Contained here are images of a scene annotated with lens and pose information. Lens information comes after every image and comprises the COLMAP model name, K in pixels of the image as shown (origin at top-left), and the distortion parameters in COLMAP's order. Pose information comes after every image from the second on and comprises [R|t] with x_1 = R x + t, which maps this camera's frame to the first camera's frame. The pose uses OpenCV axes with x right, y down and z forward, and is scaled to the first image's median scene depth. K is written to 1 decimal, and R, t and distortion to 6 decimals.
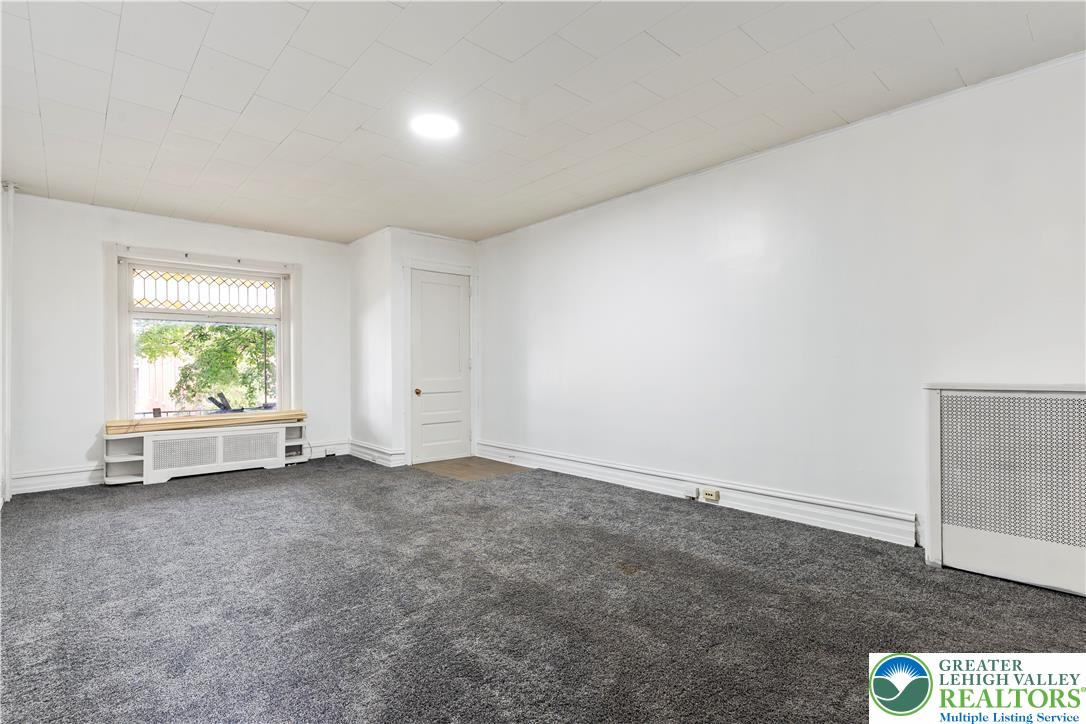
lens RADIAL K [[527.4, 0, 546.7], [0, 527.4, 365.6], [0, 0, 1]] dist [0.005262, -0.000601]
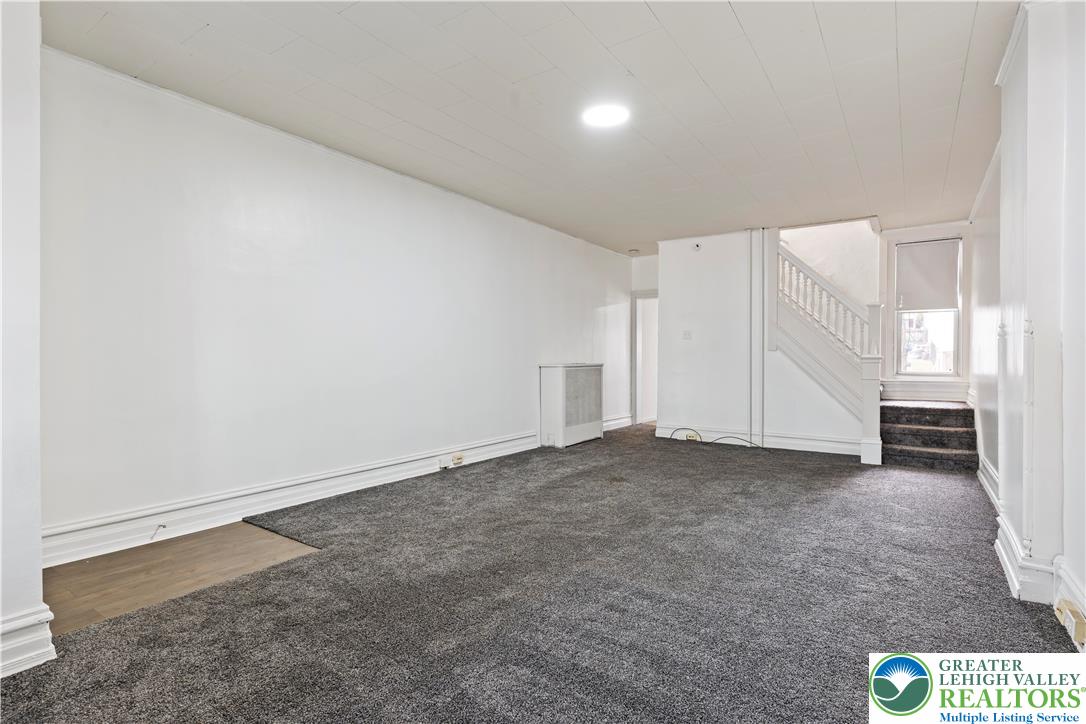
lens RADIAL K [[527.4, 0, 544.6], [0, 527.4, 363.8], [0, 0, 1]] dist [0.005262, -0.000601]
pose [[-0.218083, -0.003272, 0.975925, -0.890420], [0.000164, 0.999994, 0.003389, 0.017074], [-0.975930, 0.000899, -0.218082, 1.019411]]
